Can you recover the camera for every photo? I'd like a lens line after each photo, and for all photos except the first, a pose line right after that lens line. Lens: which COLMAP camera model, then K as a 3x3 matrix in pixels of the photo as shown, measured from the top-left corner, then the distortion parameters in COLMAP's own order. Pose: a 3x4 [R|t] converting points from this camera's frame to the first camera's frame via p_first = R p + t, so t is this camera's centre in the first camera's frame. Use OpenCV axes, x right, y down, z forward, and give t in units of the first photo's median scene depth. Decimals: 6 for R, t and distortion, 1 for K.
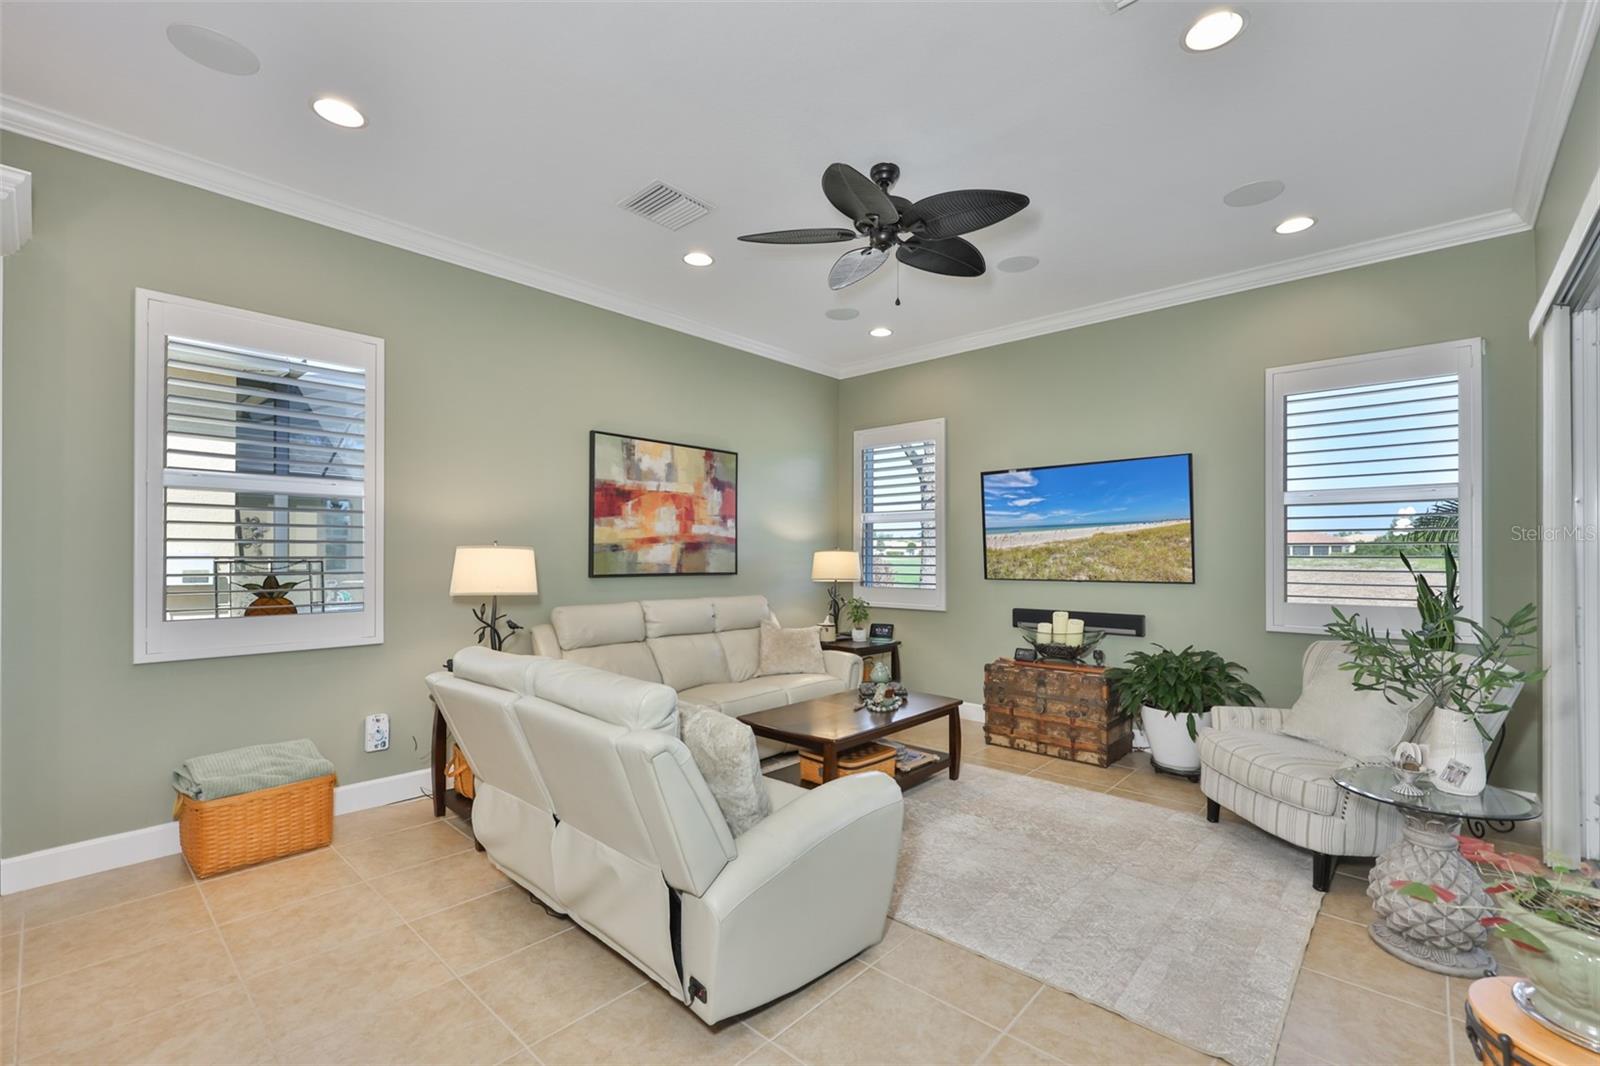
lens RADIAL K [[689.7, 0, 825.0], [0, 689.7, 551.1], [0, 0, 1]] dist [-0.001414, -0.000105]
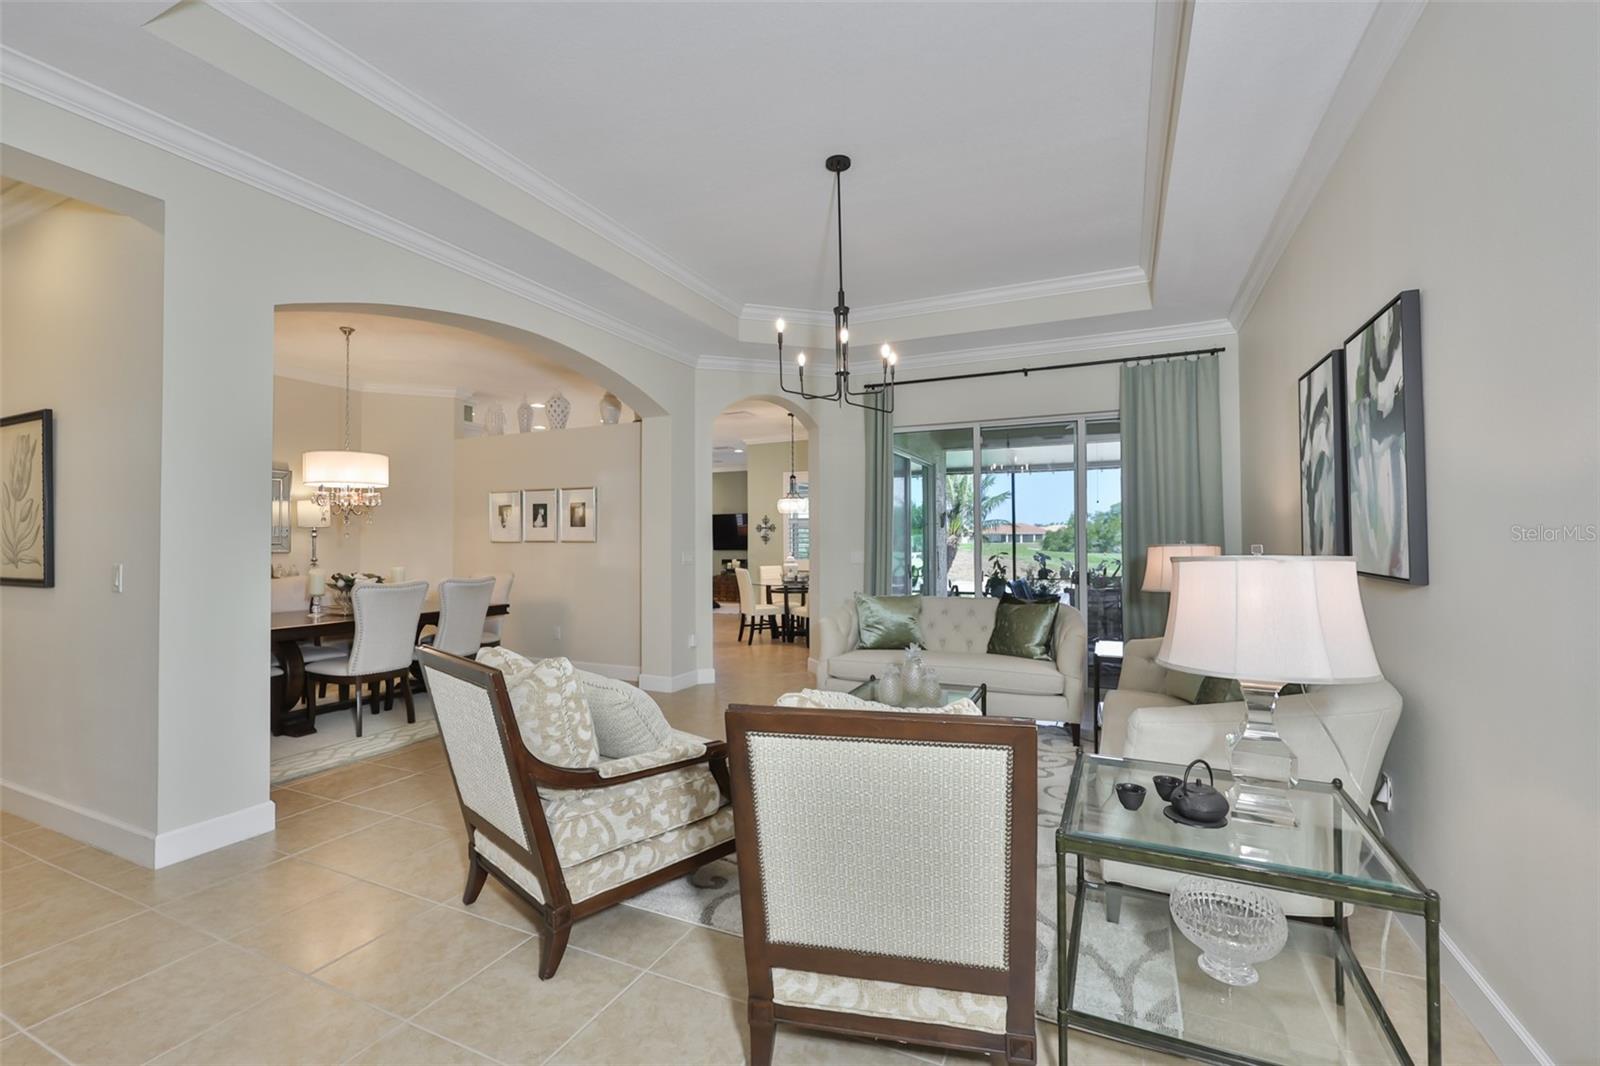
lens RADIAL K [[684.8, 0, 809.9], [0, 684.8, 524.1], [0, 0, 1]] dist [-0.027816, 0.000025]
pose [[0.960403, 0.000349, 0.278614, -0.218955], [0.005564, 0.999776, -0.020434, -0.010013], [-0.278559, 0.021175, 0.960186, -2.240471]]
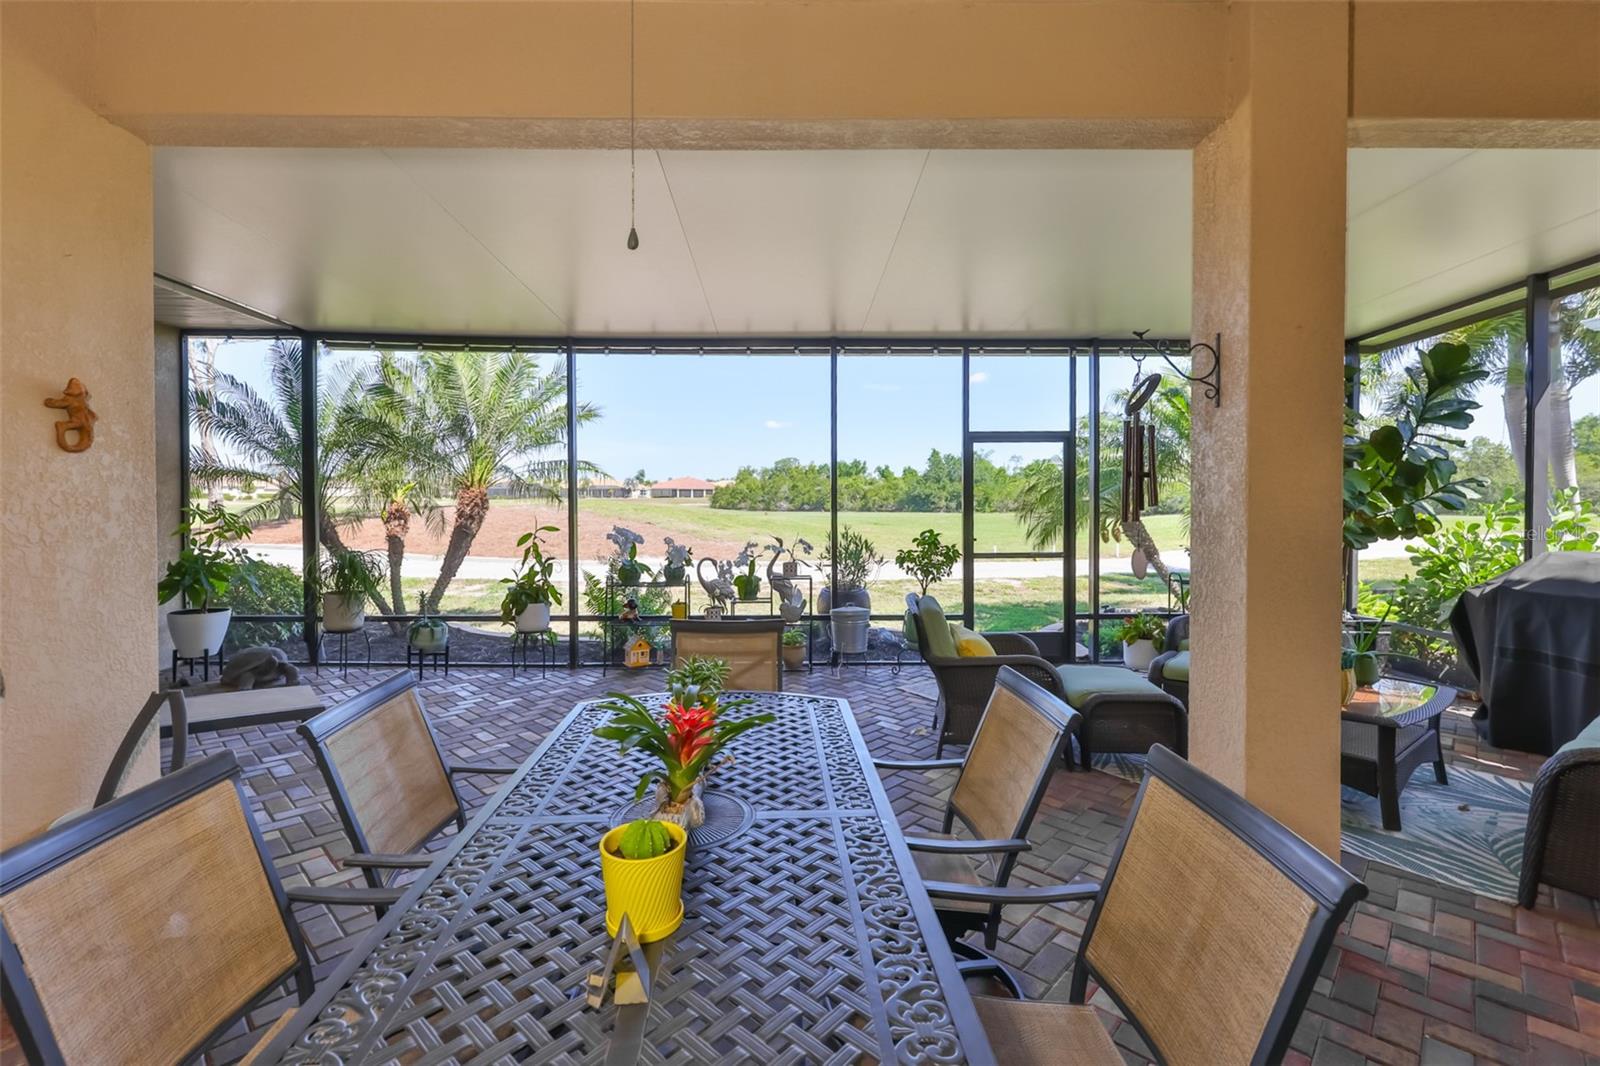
lens RADIAL K [[699.4, 0, 794.9], [0, 699.4, 543.7], [0, 0, 1]] dist [-0.000084, 0.000093]
pose [[0.747614, -0.047893, 0.662405, 0.875617], [-0.001225, 0.997295, 0.073489, -0.008303], [-0.664133, -0.055753, 0.745533, -0.949520]]
